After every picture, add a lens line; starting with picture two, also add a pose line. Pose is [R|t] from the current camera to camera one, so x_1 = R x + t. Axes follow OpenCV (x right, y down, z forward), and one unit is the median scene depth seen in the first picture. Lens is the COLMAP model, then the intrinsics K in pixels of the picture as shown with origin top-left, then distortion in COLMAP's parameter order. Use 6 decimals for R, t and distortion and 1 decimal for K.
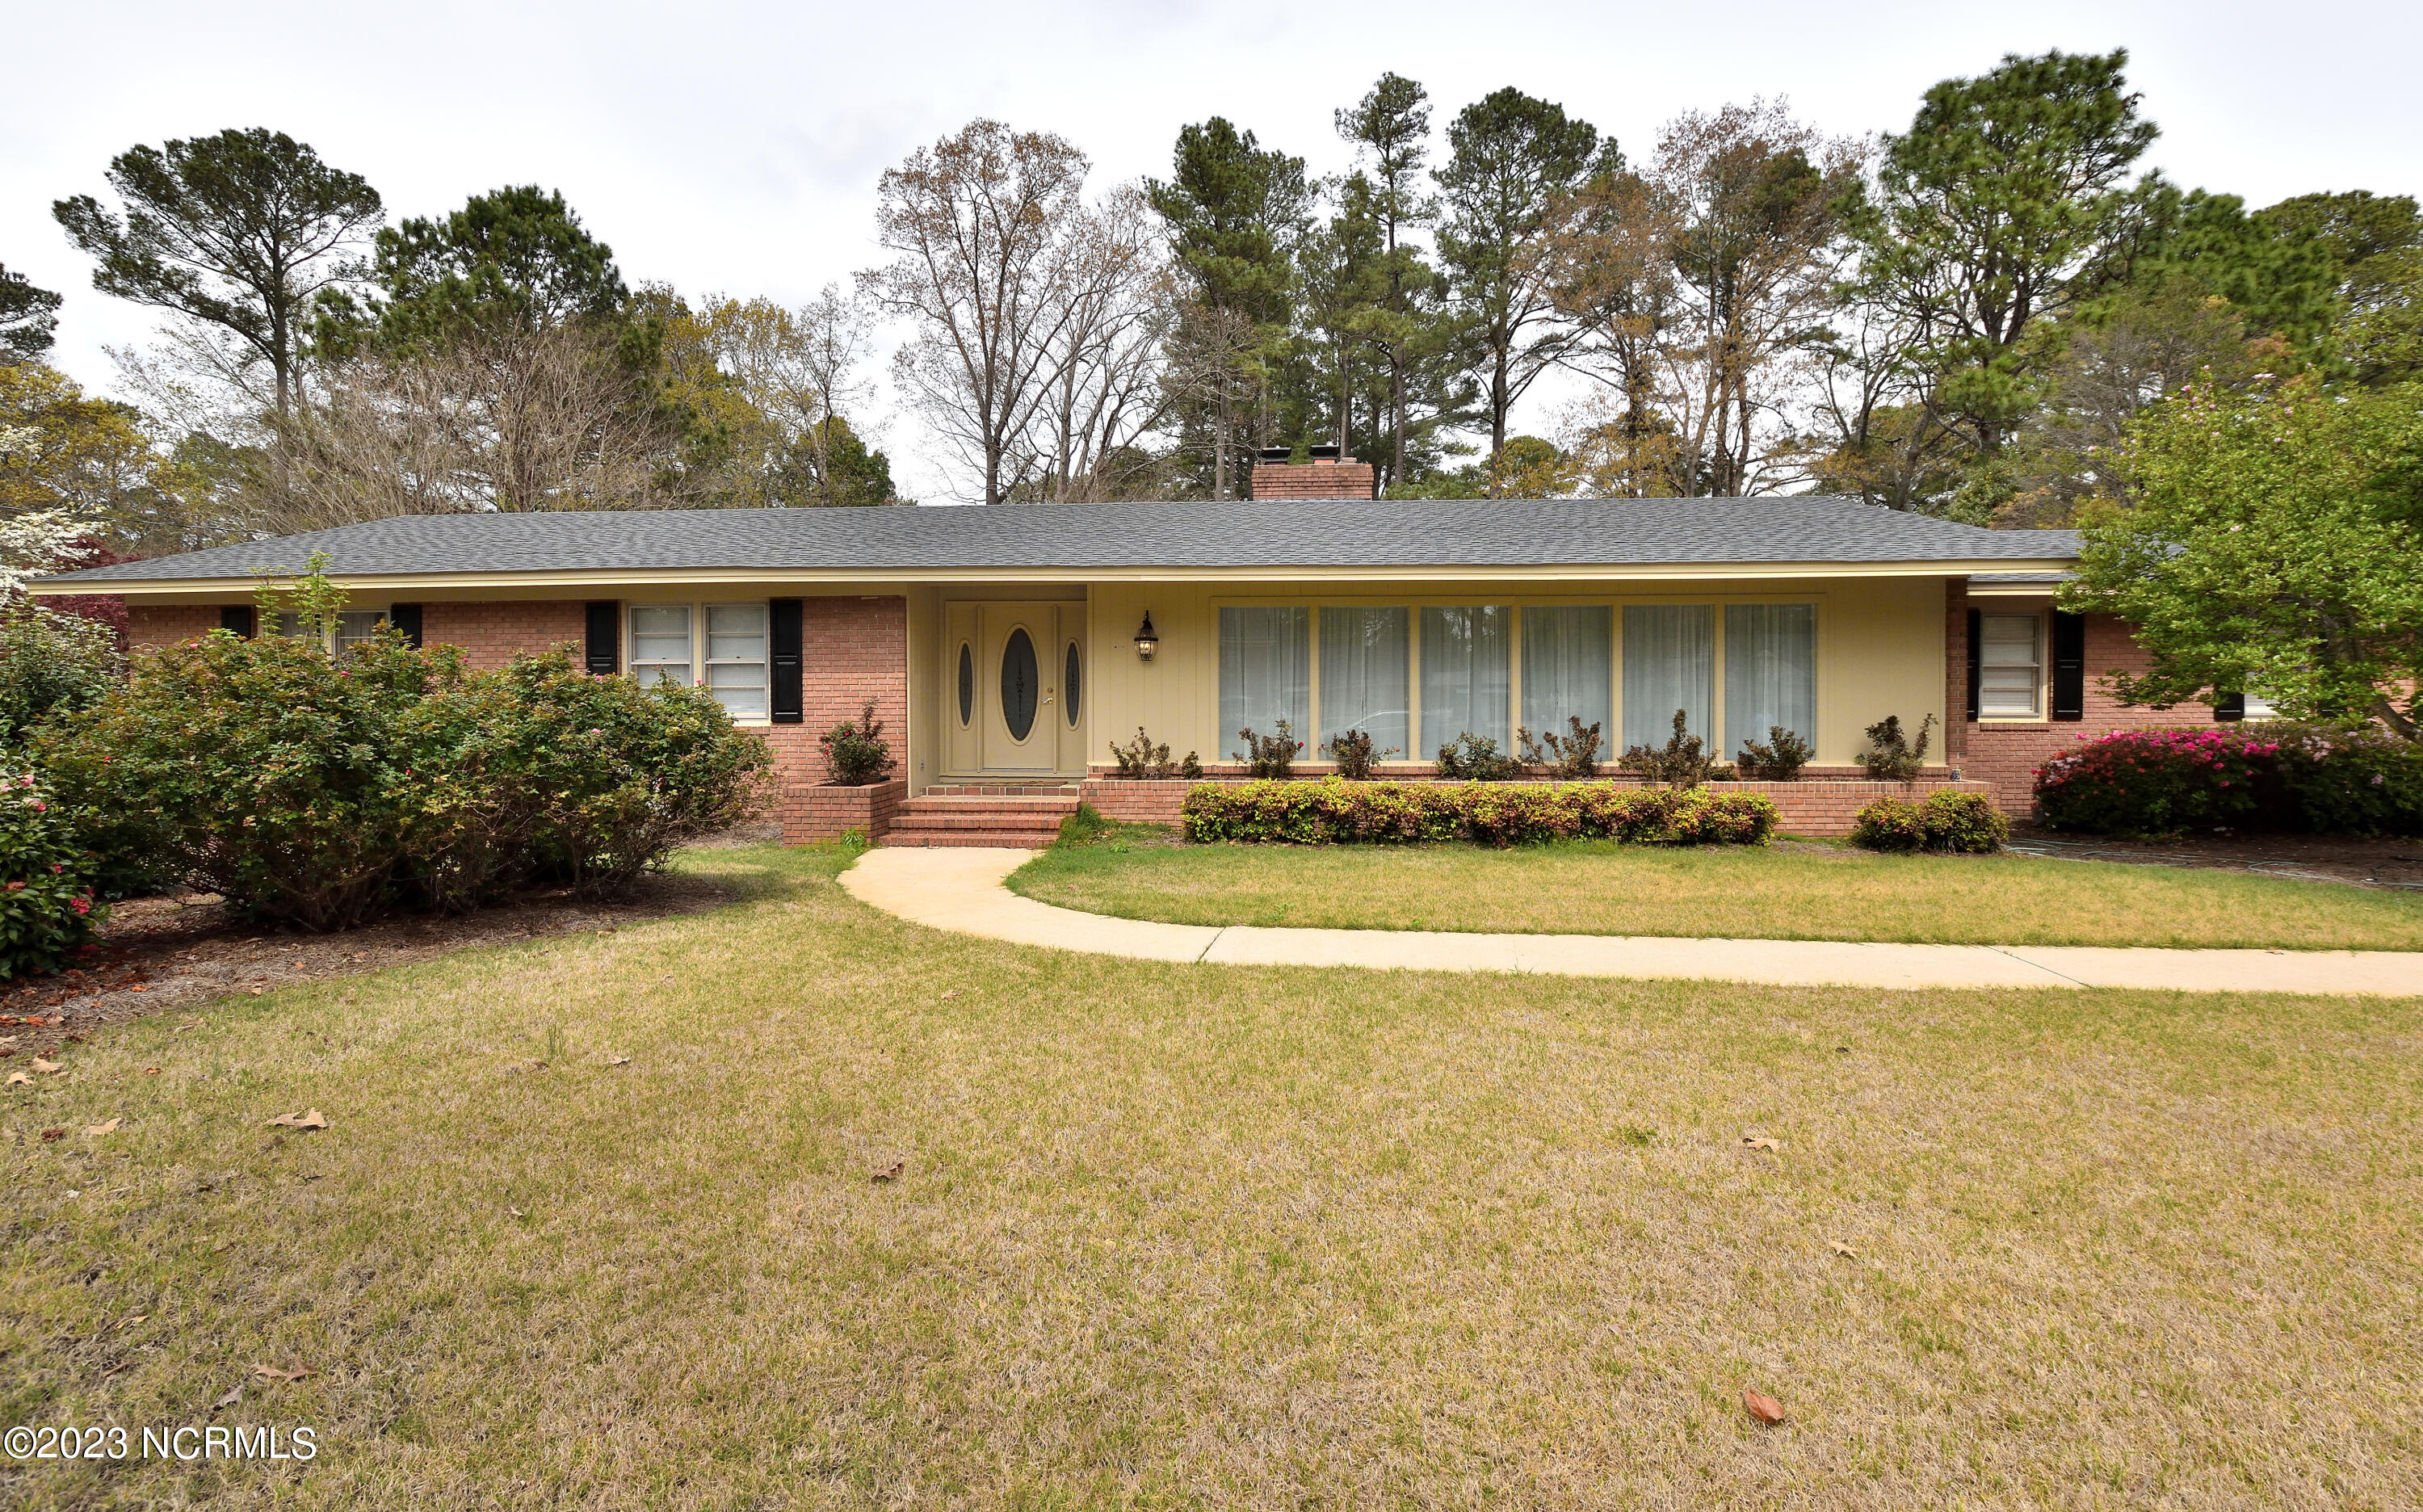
lens RADIAL K [[1096.5, 0, 1172.4], [0, 1096.5, 721.9], [0, 0, 1]] dist [-0.030277, 0.004445]
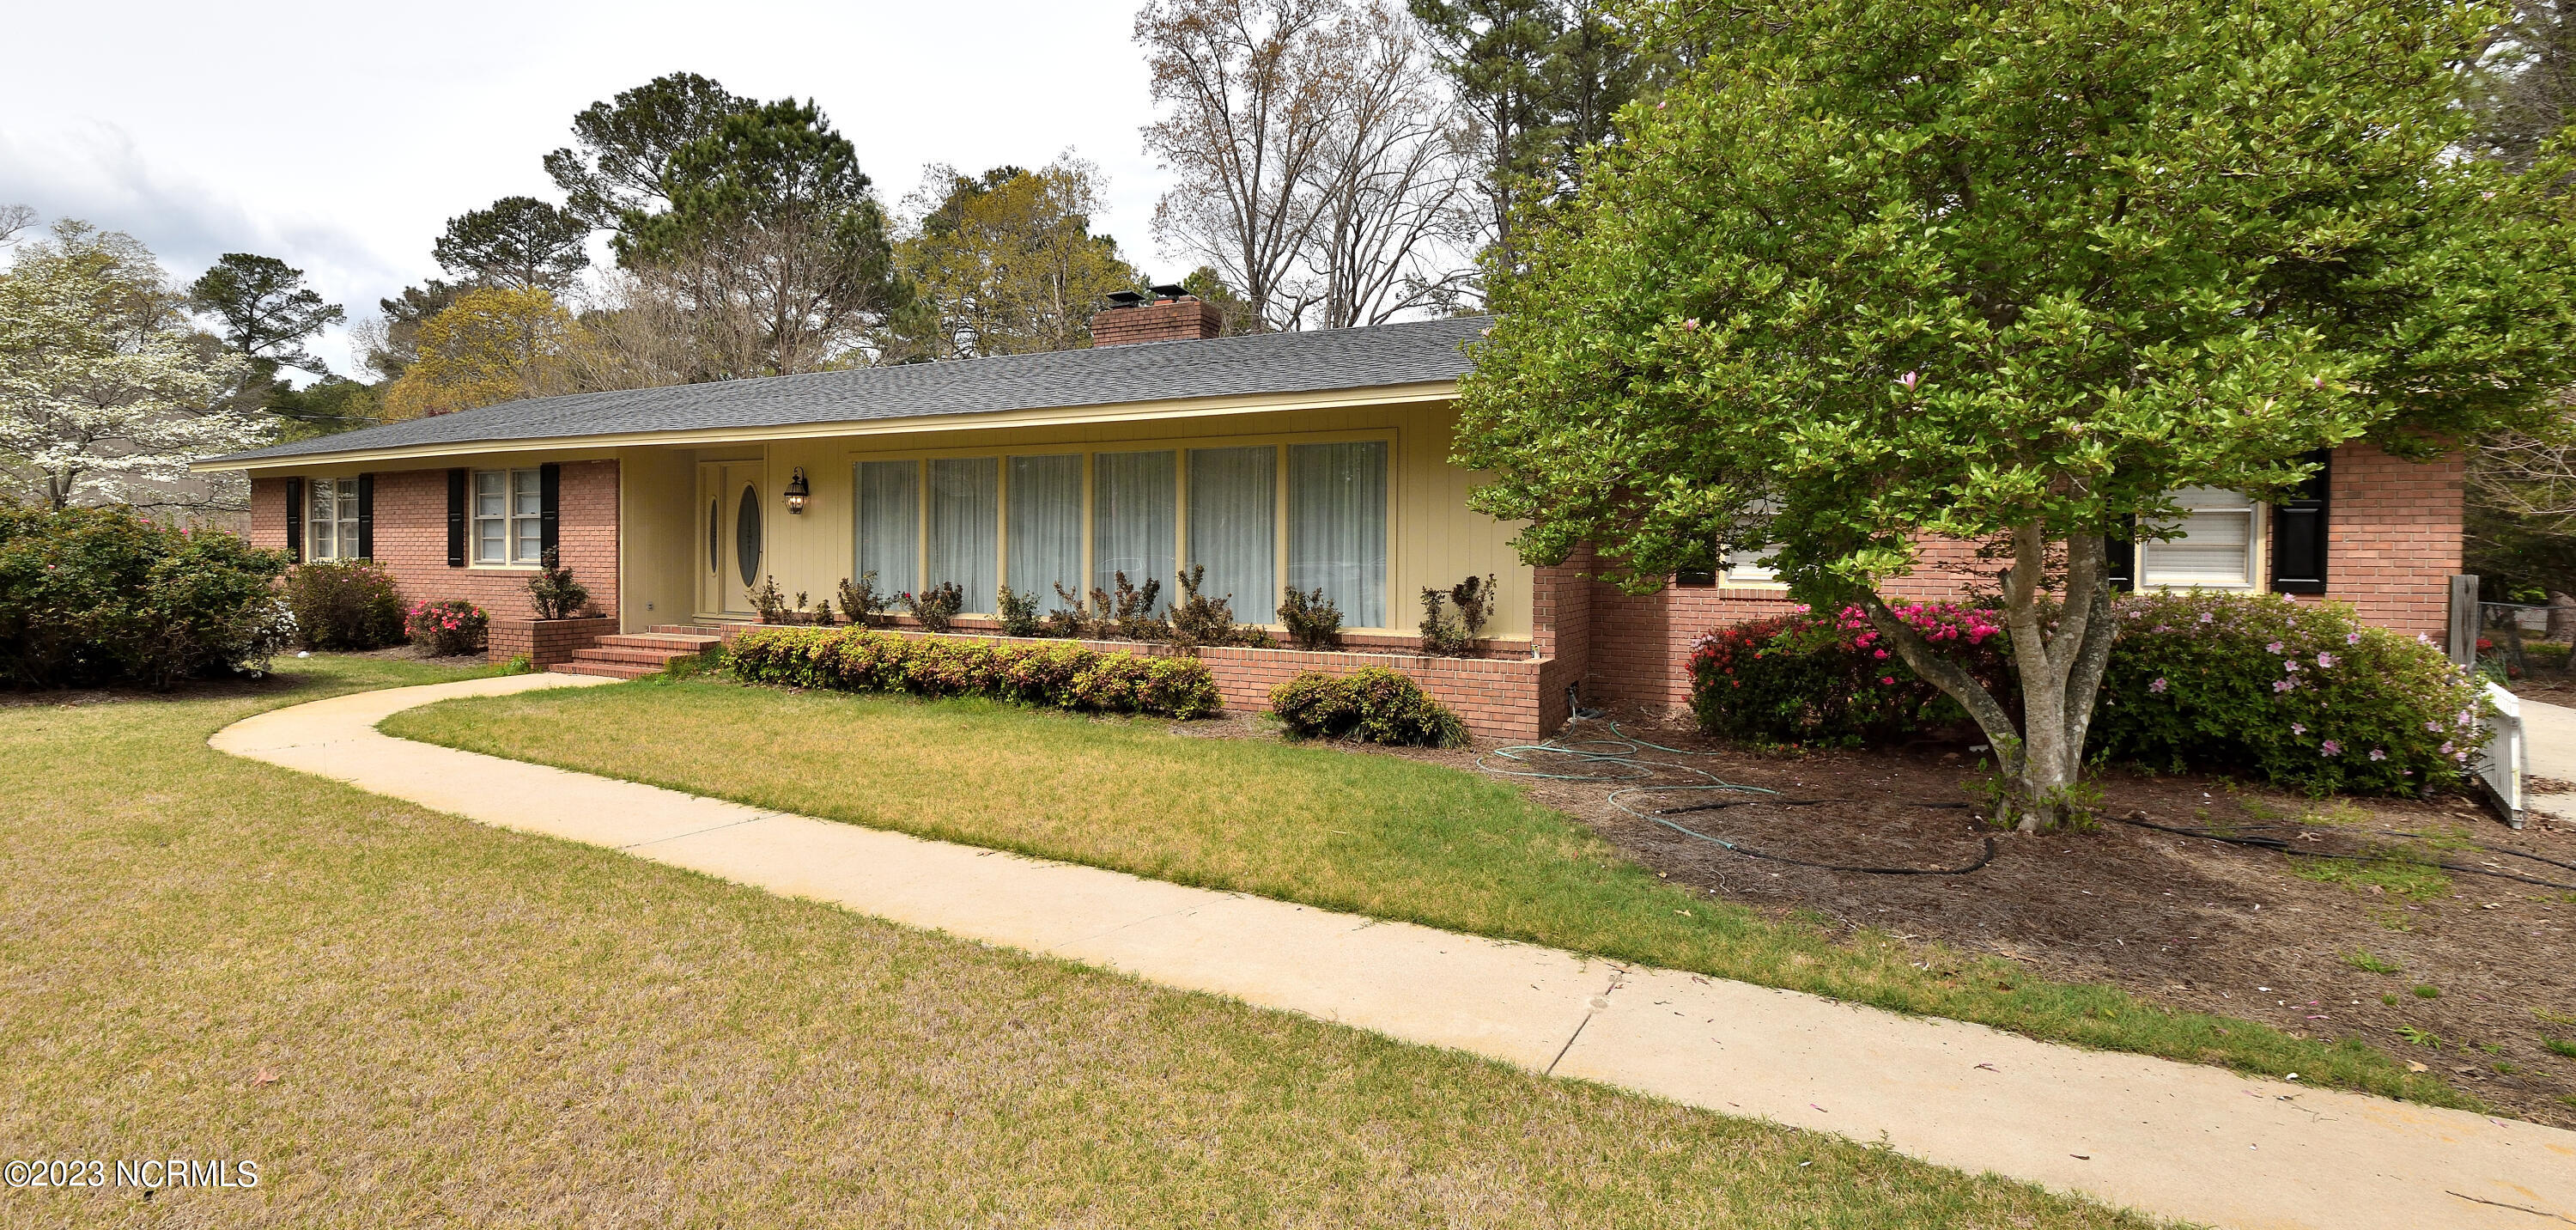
lens RADIAL K [[1183.5, 0, 1231.9], [0, 1183.5, 579.6], [0, 0, 1]] dist [-0.026813, -0.000534]
pose [[0.918338, 0.017297, -0.395420, 0.337390], [-0.016406, 0.999850, 0.005633, -0.002079], [0.395458, 0.001314, 0.918483, 0.044817]]
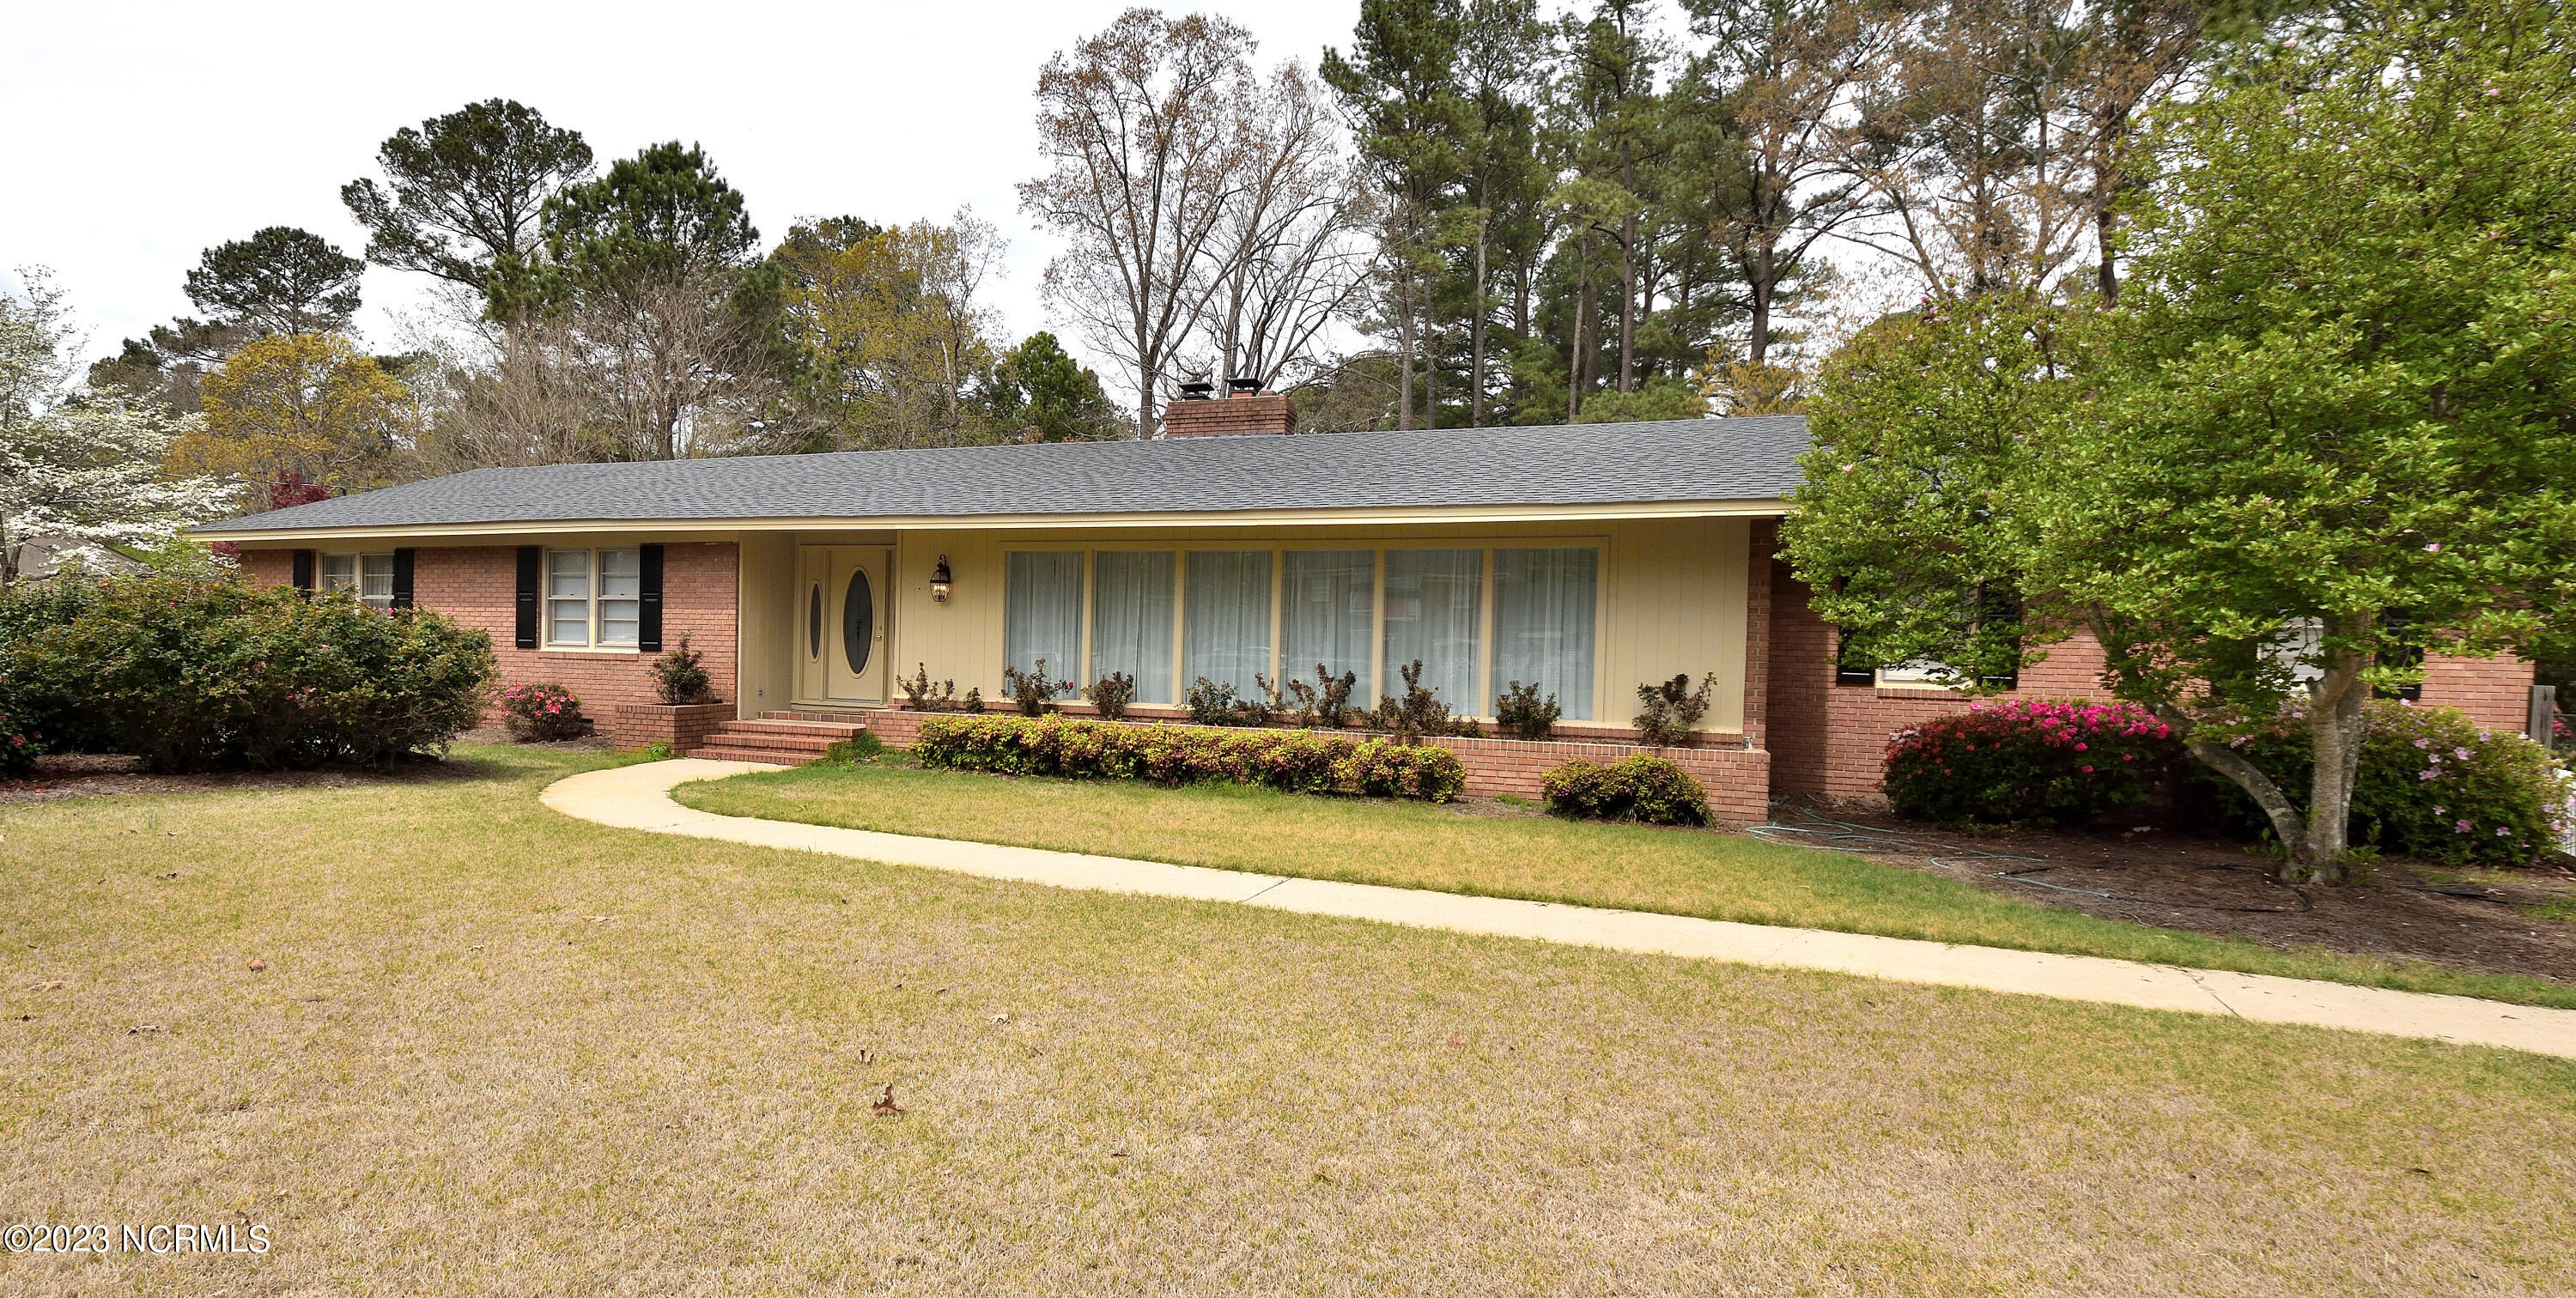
lens RADIAL K [[1293.6, 0, 1096.4], [0, 1293.6, 696.7], [0, 0, 1]] dist [-0.025845, -0.000155]
pose [[0.947071, 0.036583, -0.318932, 0.216847], [-0.029898, 0.999219, 0.025832, -0.000014], [0.319628, -0.014930, 0.947425, -0.063688]]
